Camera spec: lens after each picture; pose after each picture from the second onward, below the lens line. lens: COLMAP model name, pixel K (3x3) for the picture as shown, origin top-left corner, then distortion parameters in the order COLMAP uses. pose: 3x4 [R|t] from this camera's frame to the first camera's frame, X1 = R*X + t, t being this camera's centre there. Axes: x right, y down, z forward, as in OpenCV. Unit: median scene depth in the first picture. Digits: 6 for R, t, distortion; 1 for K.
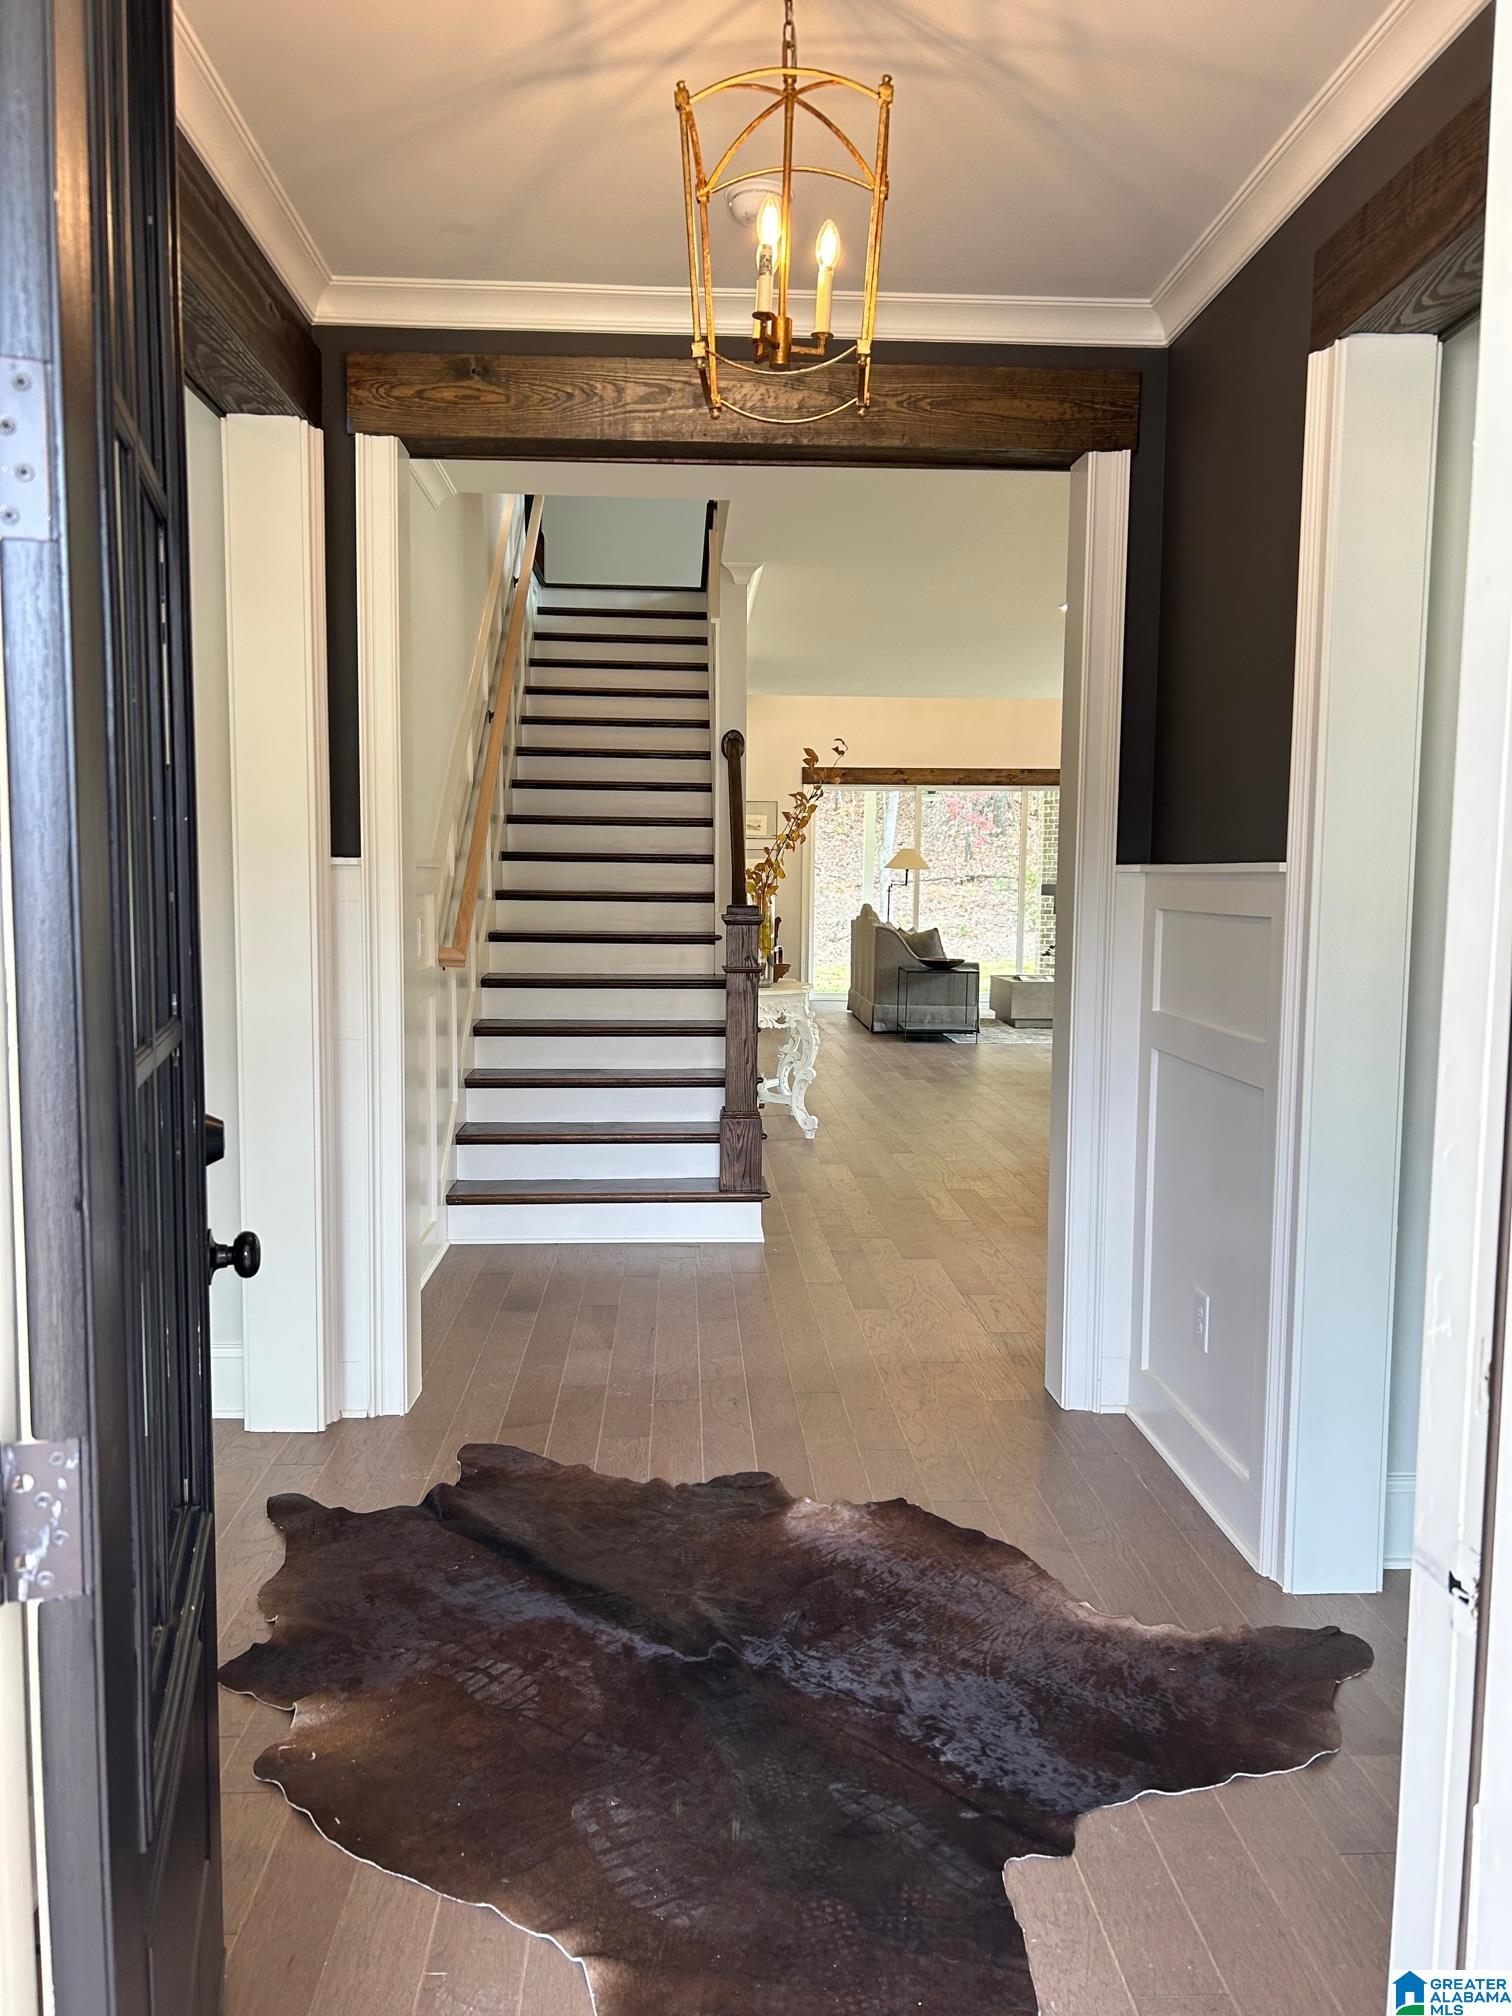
lens RADIAL K [[1504.8, 0, 756.0], [0, 1504.8, 1008.0], [0, 0, 1]] dist [0.122637, -0.259106]
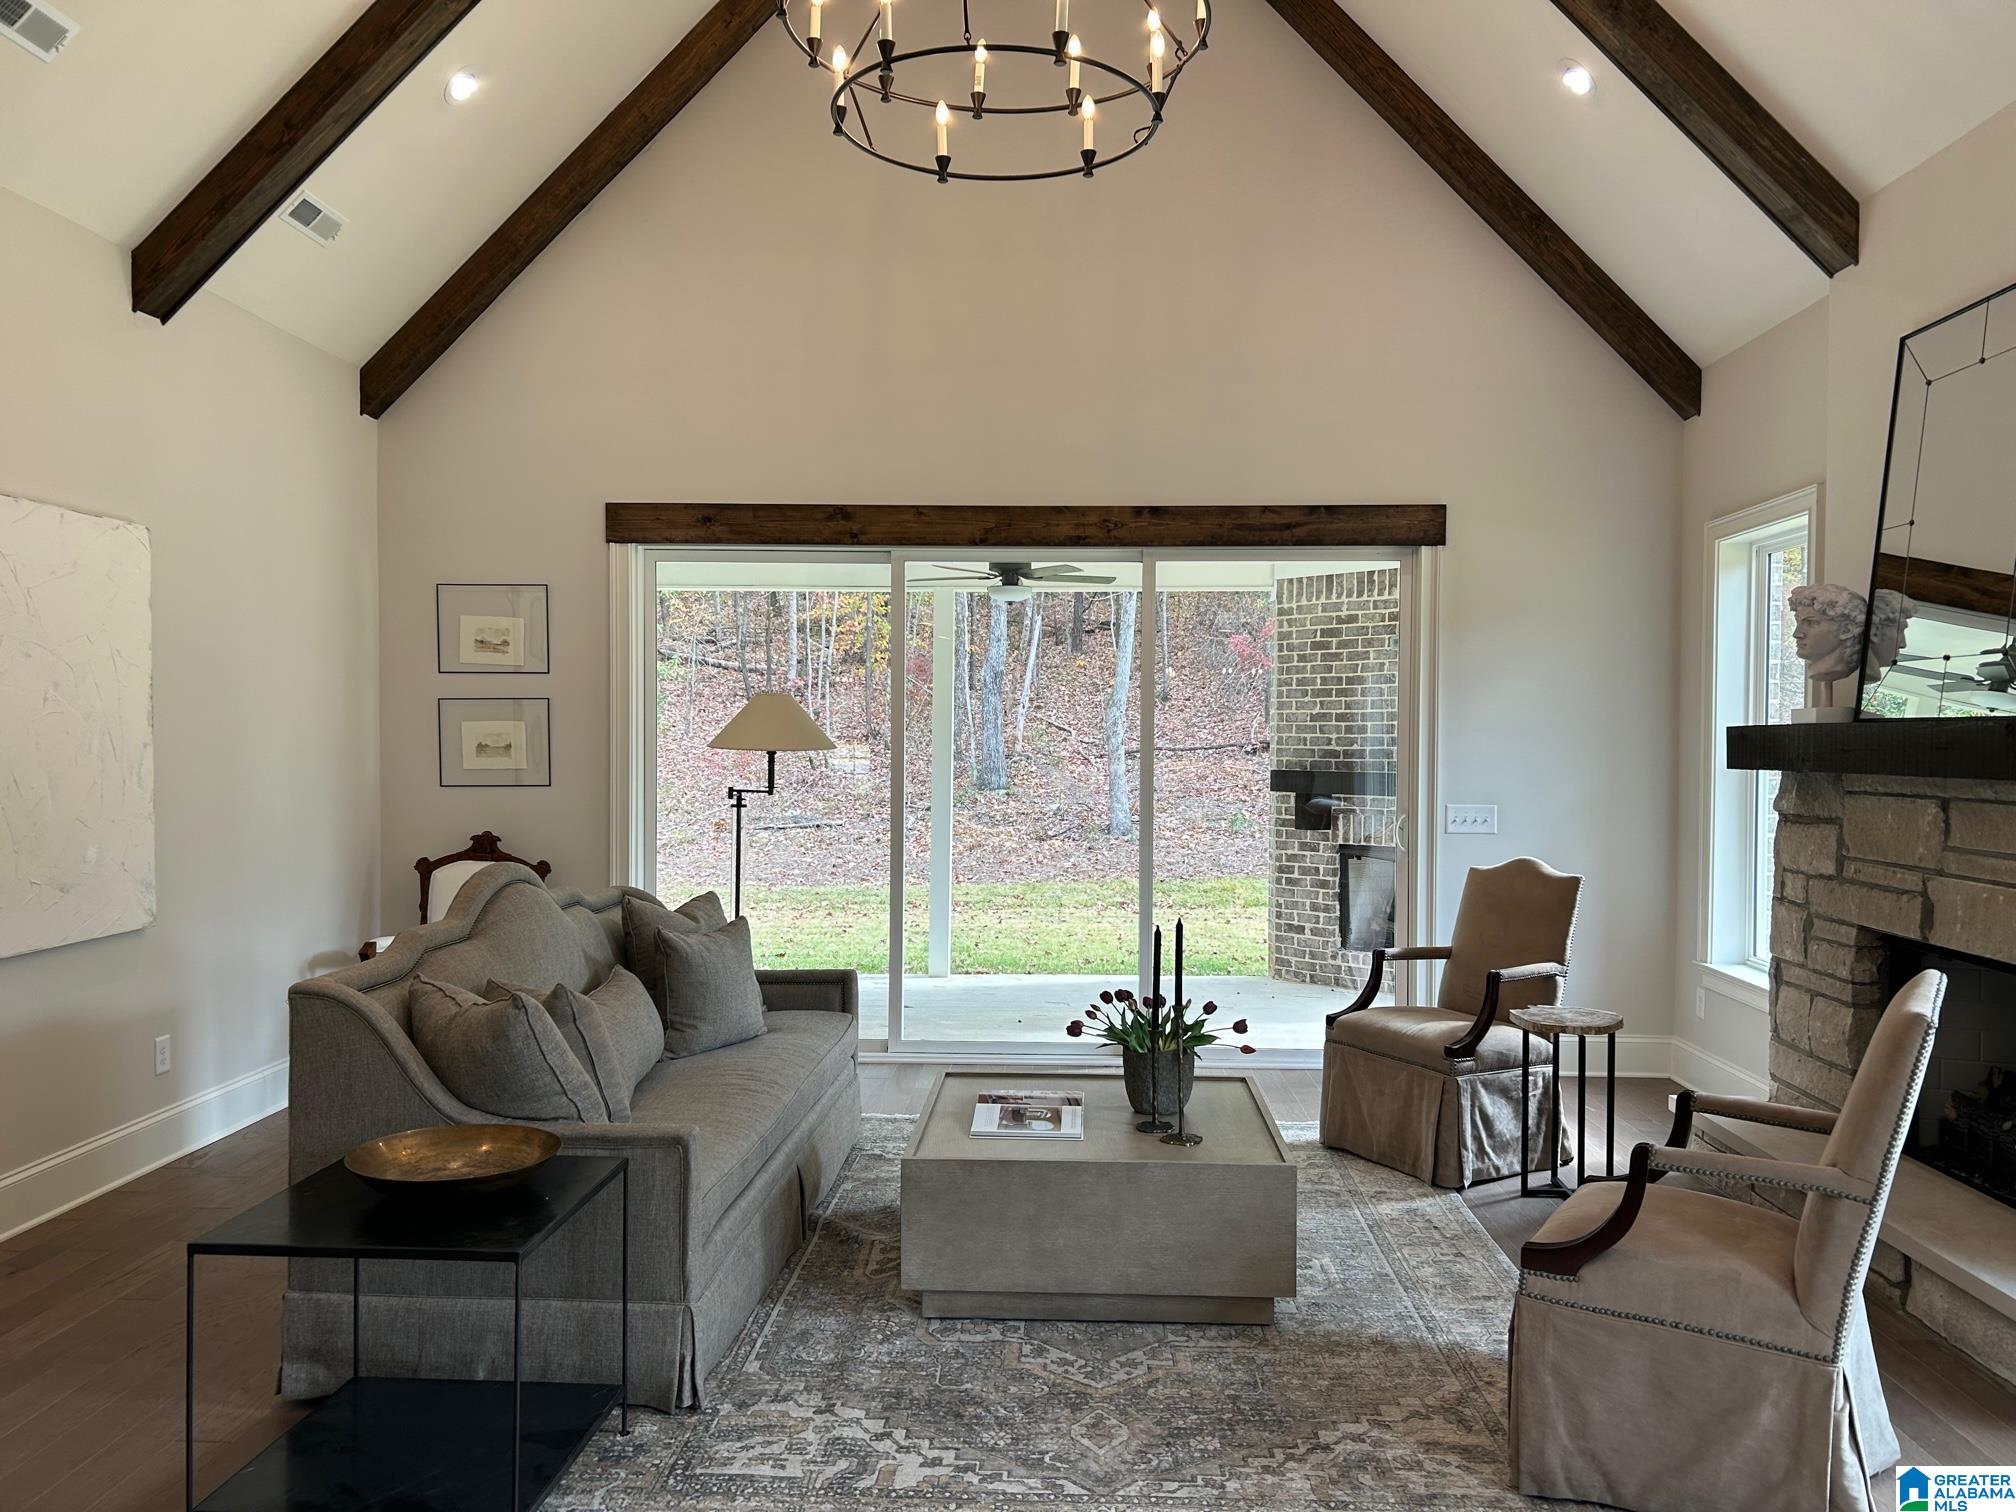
lens RADIAL K [[1501.1, 0, 1024.8], [0, 1501.1, 775.0], [0, 0, 1]] dist [0.053265, -0.056249]
pose [[0.996690, 0.001117, -0.081291, 0.179521], [-0.006052, 0.998151, -0.060487, -0.059230], [0.081073, 0.060778, 0.994853, 0.592734]]
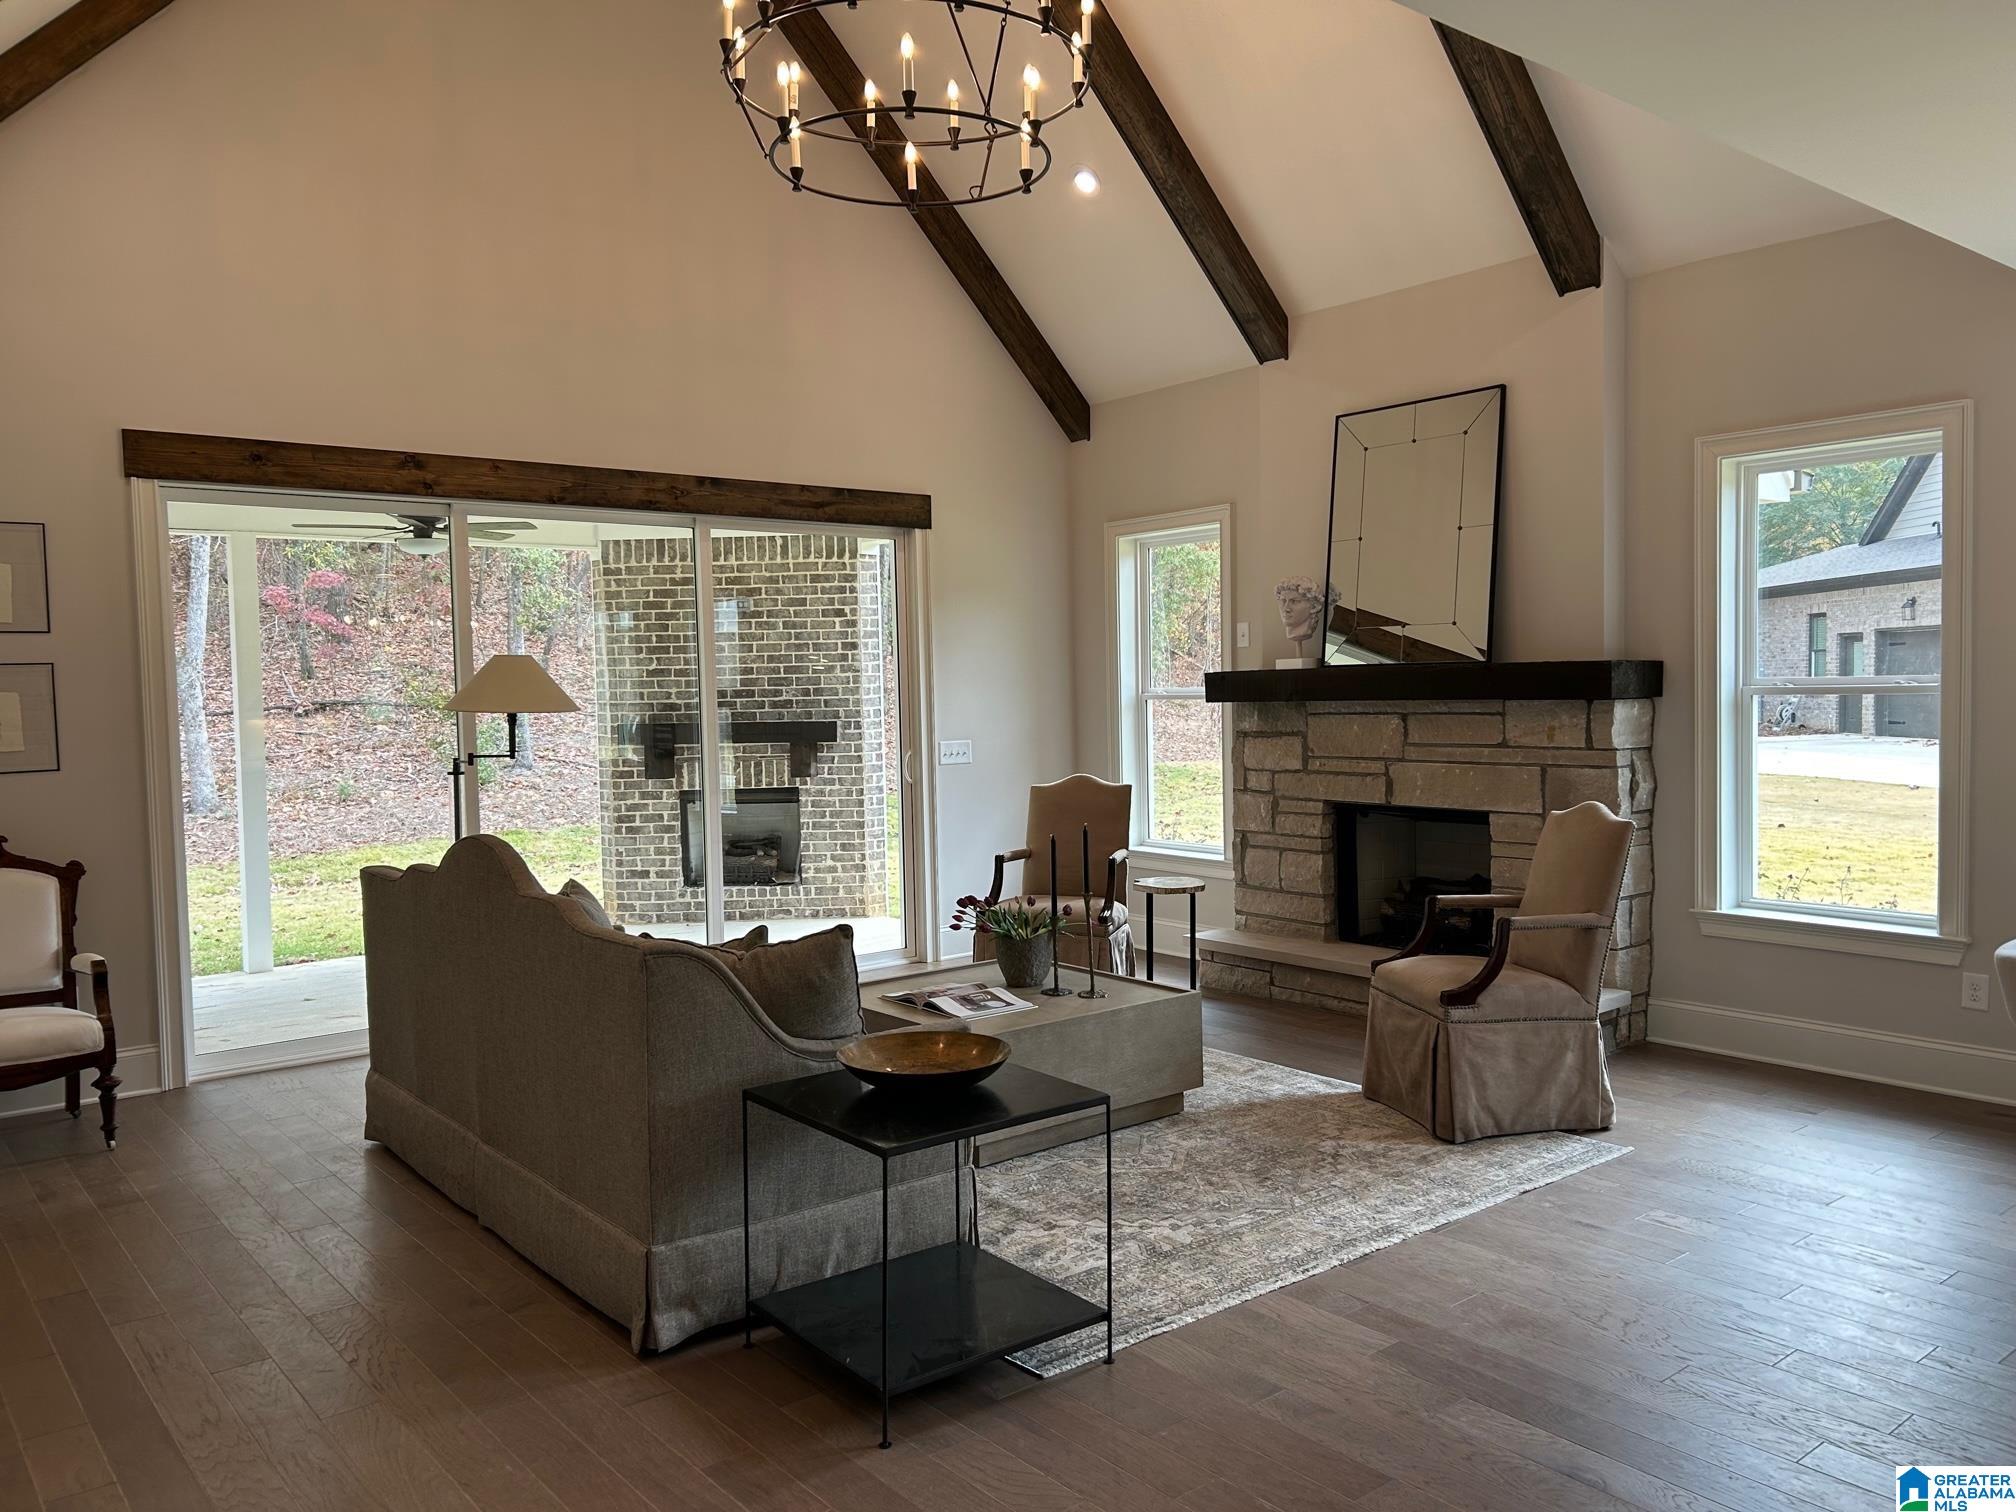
lens RADIAL K [[1504.8, 0, 1019.8], [0, 1504.8, 763.8], [0, 0, 1]] dist [0.122637, -0.259106]
pose [[0.804473, -0.055184, 0.591420, -0.017090], [0.077307, 0.996934, -0.012133, -0.061159], [-0.588937, 0.055482, 0.806273, 0.590830]]
